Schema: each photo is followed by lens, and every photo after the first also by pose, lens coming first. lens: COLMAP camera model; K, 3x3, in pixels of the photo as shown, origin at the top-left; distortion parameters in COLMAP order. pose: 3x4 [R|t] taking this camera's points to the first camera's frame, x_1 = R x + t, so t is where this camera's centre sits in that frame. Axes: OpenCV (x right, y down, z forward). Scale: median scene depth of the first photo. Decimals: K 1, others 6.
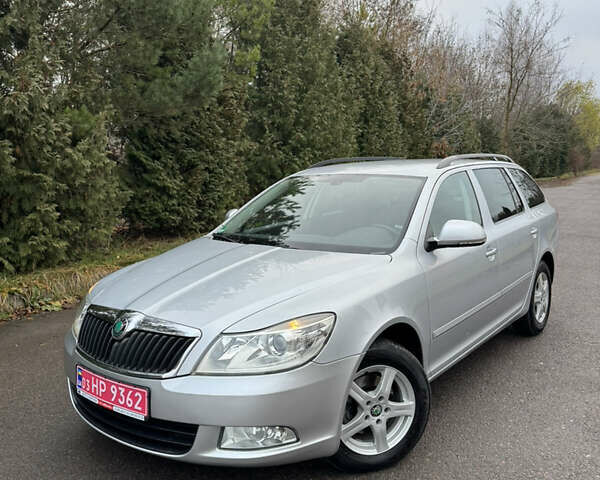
lens RADIAL K [[560.4, 0, 305.8], [0, 560.4, 239.1], [0, 0, 1]] dist [0.038180, 0.000000]
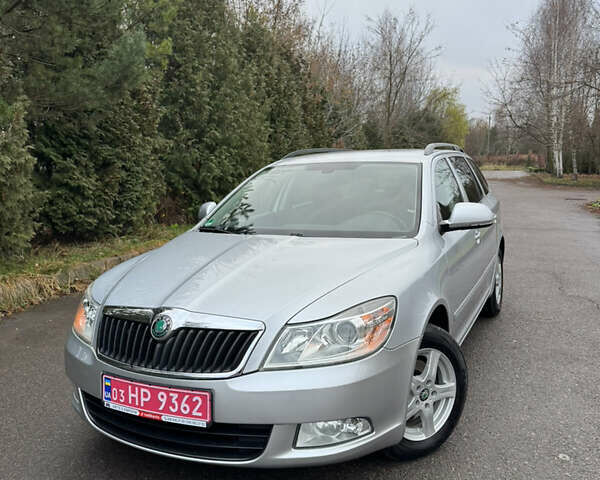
lens RADIAL K [[560.4, 0, 308.7], [0, 560.4, 237.8], [0, 0, 1]] dist [0.038180, 0.000000]
pose [[0.977939, -0.037379, 0.205520, -0.201966], [0.038897, 0.999238, -0.003347, 0.020136], [-0.205238, 0.011268, 0.978647, 0.057758]]
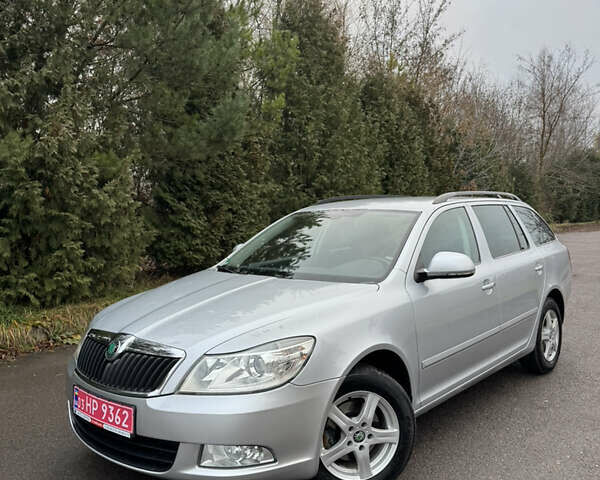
lens RADIAL K [[560.4, 0, 305.3], [0, 560.4, 237.9], [0, 0, 1]] dist [0.038180, 0.000000]
pose [[0.998112, 0.002308, -0.061384, 0.068588], [-0.007290, 0.996683, -0.081051, 0.023238], [0.060994, 0.081345, 0.994818, -0.036024]]
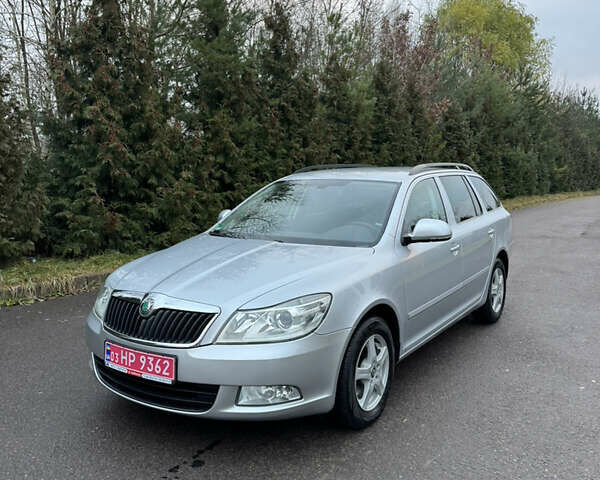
lens RADIAL K [[560.4, 0, 314.2], [0, 560.4, 237.1], [0, 0, 1]] dist [0.038180, 0.000000]
pose [[0.996770, 0.004065, 0.080207, -0.056577], [-0.002874, 0.999884, -0.014963, 0.020431], [-0.080259, 0.014684, 0.996666, -0.138761]]
